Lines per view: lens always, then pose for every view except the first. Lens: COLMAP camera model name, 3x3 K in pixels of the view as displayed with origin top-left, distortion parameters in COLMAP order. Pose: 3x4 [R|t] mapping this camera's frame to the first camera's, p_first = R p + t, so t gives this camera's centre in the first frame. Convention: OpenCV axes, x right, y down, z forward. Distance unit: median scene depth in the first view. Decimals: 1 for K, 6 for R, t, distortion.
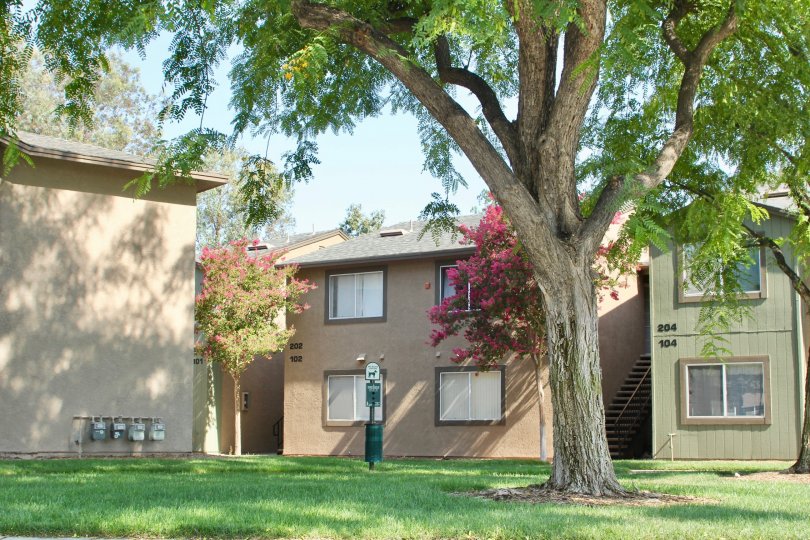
lens RADIAL K [[947.3, 0, 422.7], [0, 947.3, 274.7], [0, 0, 1]] dist [-0.008989, 0.015707]
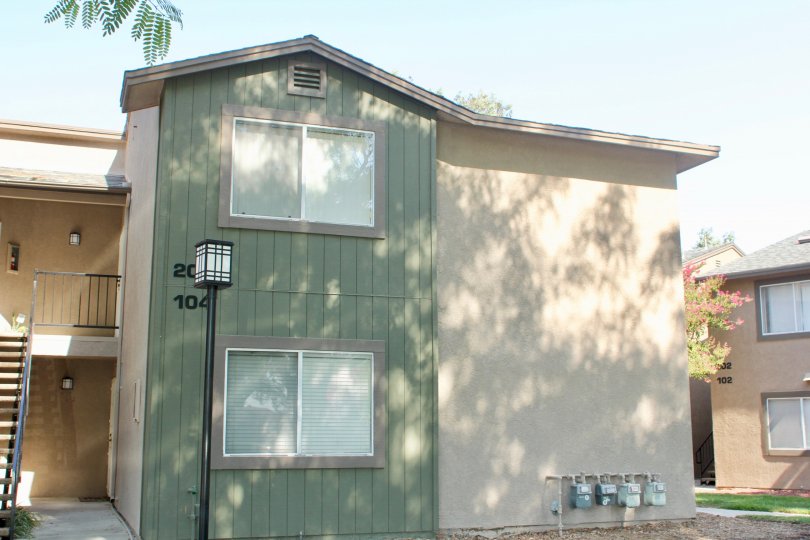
lens RADIAL K [[947.3, 0, 422.7], [0, 947.3, 274.7], [0, 0, 1]] dist [-0.008989, 0.015707]
pose [[0.912572, -0.055812, -0.405089, -0.055226], [0.046917, 0.998390, -0.031863, 0.007413], [0.406215, 0.010072, 0.913722, 0.110703]]
